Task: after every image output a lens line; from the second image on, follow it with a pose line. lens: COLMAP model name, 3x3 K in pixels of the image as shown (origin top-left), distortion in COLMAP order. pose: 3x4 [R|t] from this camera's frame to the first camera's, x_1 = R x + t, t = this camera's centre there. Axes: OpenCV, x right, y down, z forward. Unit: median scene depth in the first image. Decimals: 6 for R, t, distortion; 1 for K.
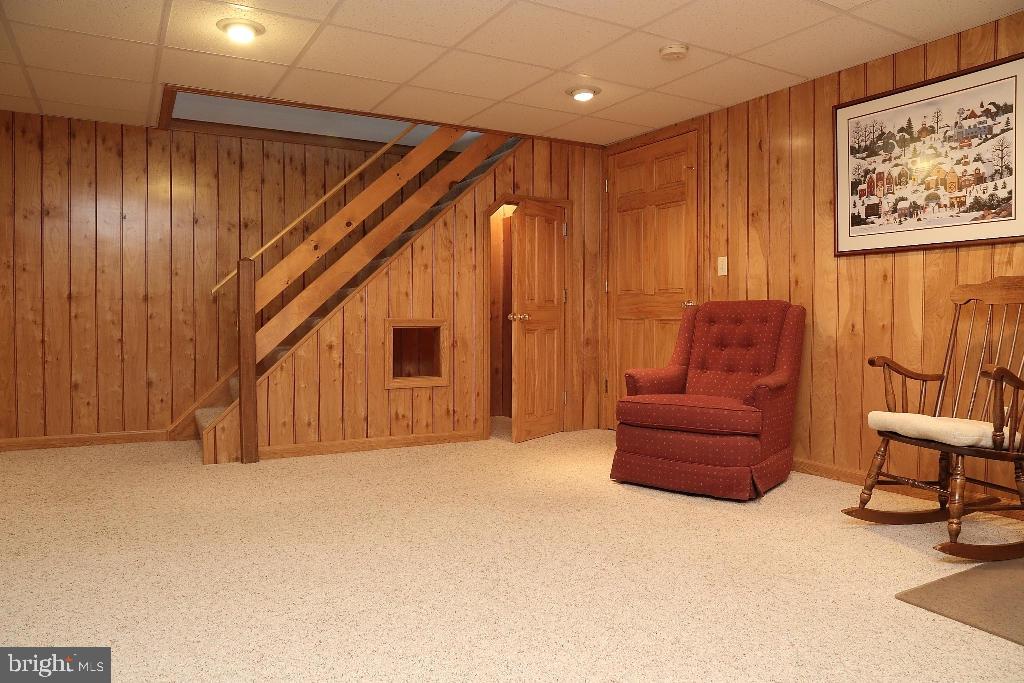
lens RADIAL K [[745.3, 0, 534.9], [0, 745.3, 331.6], [0, 0, 1]] dist [-0.001028, 0.007052]
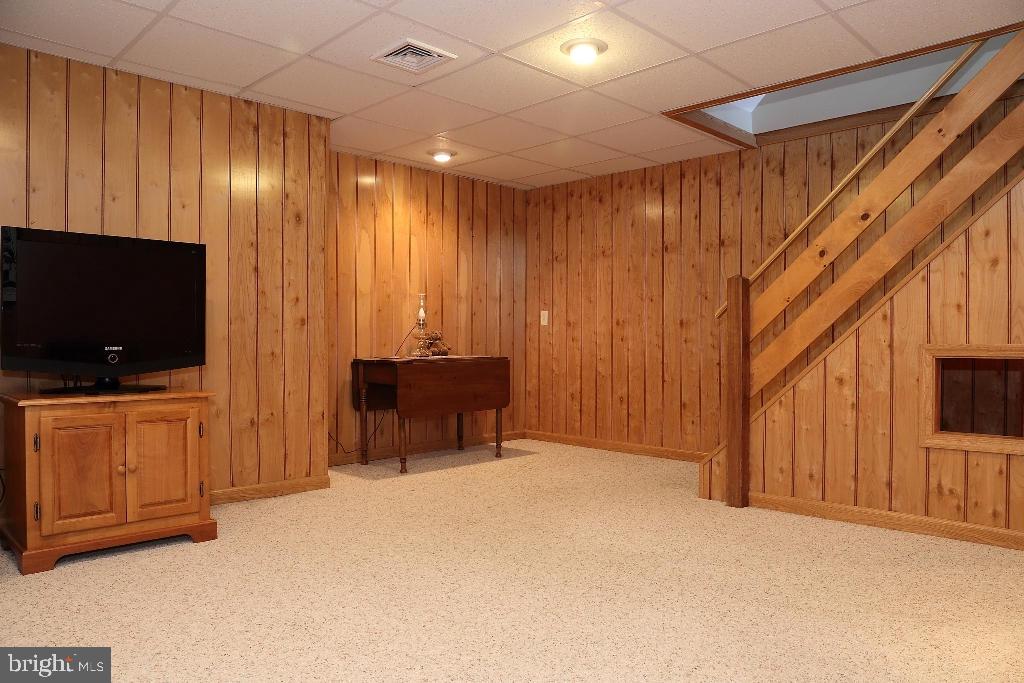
lens RADIAL K [[745.3, 0, 512.6], [0, 745.3, 339.3], [0, 0, 1]] dist [-0.001028, 0.007052]
pose [[0.292281, -0.001675, -0.956331, 1.633339], [-0.020630, 0.999755, -0.008056, -0.039854], [0.956110, 0.022084, 0.292175, 2.055218]]
